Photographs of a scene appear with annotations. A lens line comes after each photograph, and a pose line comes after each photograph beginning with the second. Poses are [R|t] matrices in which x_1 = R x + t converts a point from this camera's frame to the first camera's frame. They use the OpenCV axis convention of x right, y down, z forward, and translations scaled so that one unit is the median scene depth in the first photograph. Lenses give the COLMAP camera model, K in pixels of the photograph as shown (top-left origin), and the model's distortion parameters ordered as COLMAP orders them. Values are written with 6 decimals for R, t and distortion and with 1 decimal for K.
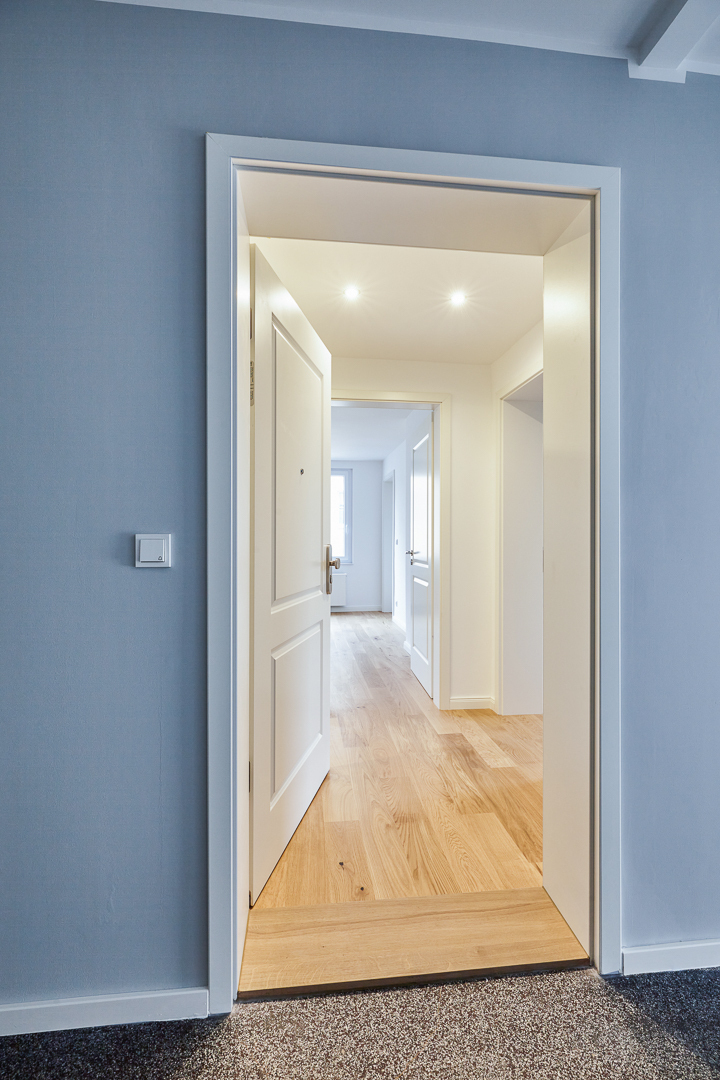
lens RADIAL K [[505.3, 0, 360.5], [0, 505.3, 534.3], [0, 0, 1]] dist [-0.003045, -0.000637]
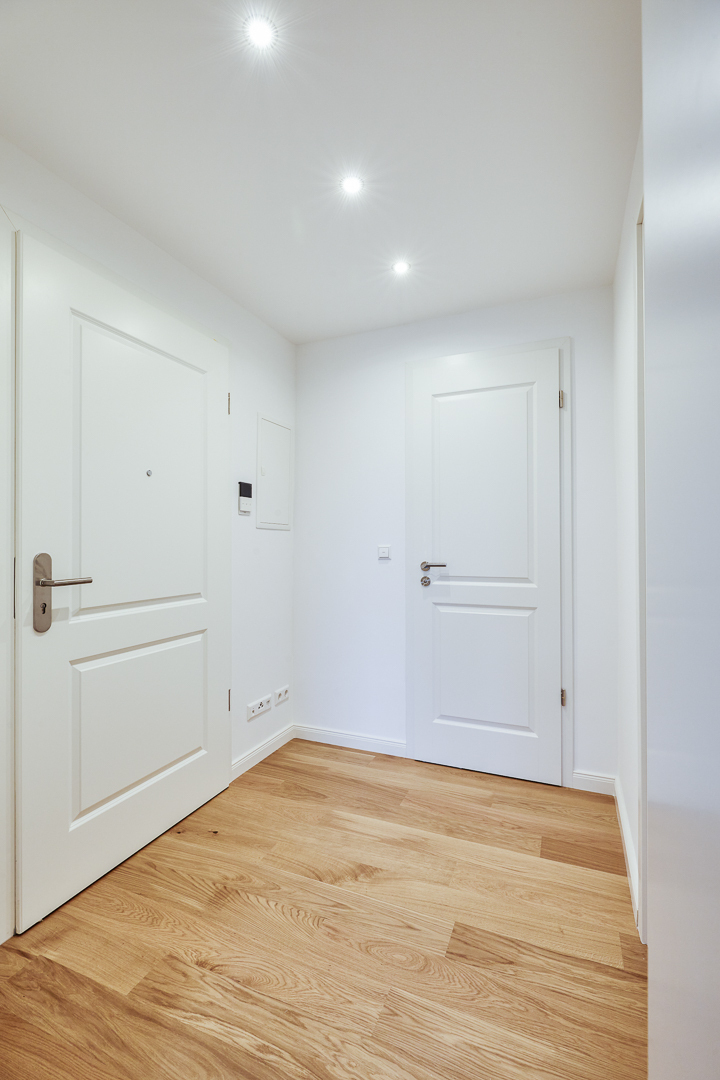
lens RADIAL K [[505.3, 0, 360.5], [0, 505.3, 534.3], [0, 0, 1]] dist [-0.003045, -0.000637]
pose [[-0.507822, -0.010939, -0.861393, 0.620087], [0.009492, 0.999788, -0.018292, 0.013716], [0.861410, -0.017466, -0.507610, 1.495322]]
